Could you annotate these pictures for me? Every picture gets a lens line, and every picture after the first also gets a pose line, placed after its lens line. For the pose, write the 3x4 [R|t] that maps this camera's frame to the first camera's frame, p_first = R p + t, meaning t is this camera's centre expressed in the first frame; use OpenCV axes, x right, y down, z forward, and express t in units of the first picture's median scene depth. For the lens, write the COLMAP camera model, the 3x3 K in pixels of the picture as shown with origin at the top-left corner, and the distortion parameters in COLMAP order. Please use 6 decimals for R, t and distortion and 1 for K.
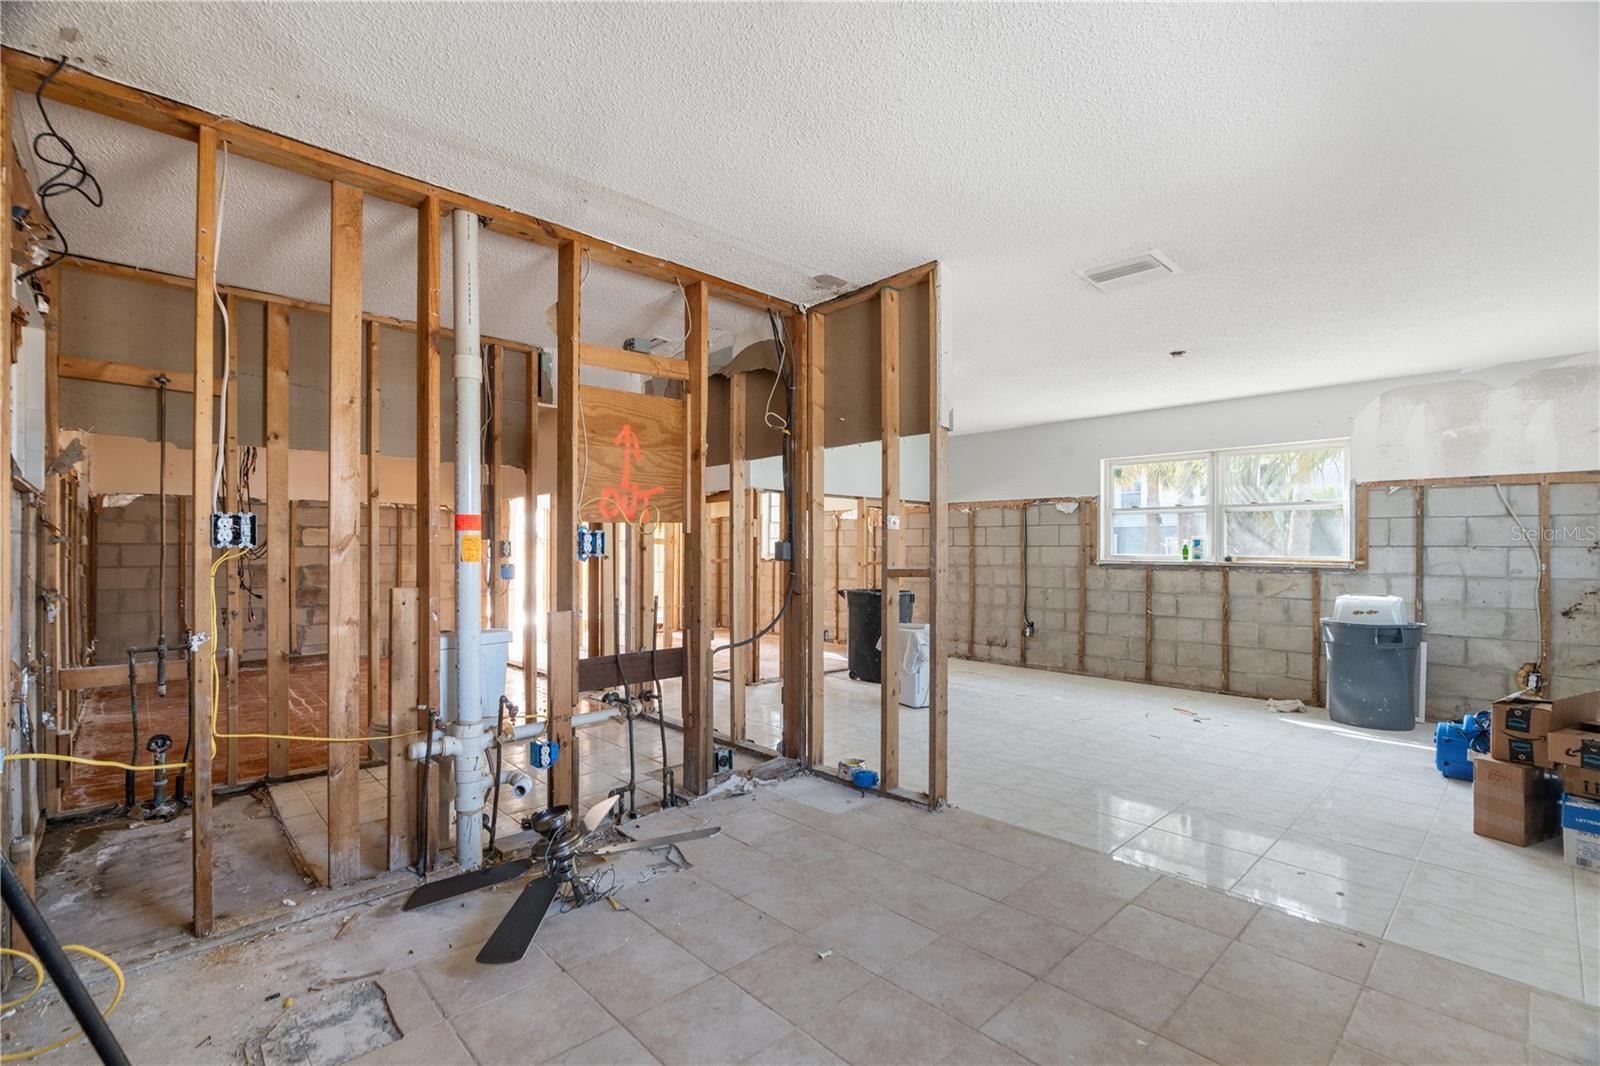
lens RADIAL K [[726.0, 0, 804.3], [0, 726.0, 545.1], [0, 0, 1]] dist [-0.008983, 0.001329]
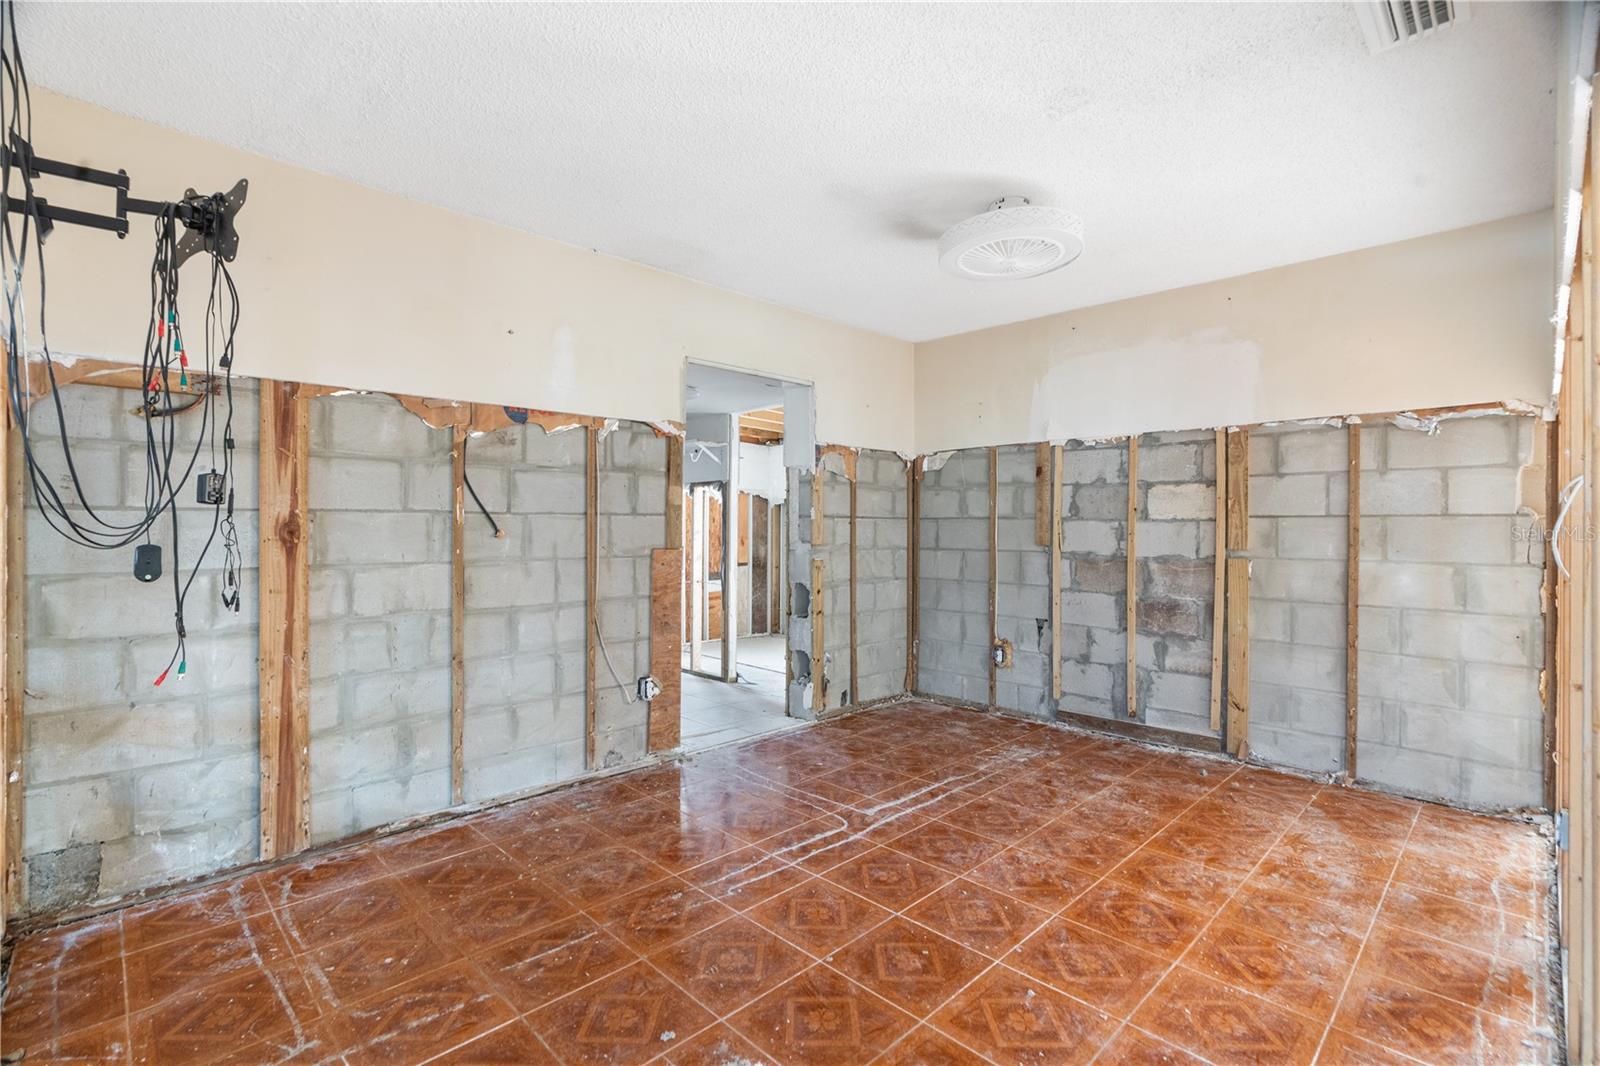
lens RADIAL K [[726.0, 0, 802.5], [0, 726.0, 531.4], [0, 0, 1]] dist [-0.008983, 0.001329]
pose [[0.020935, 0.006913, -0.999757, -0.167713], [0.005445, 0.999960, 0.007028, 0.004978], [0.999766, -0.005591, 0.020896, 0.737789]]
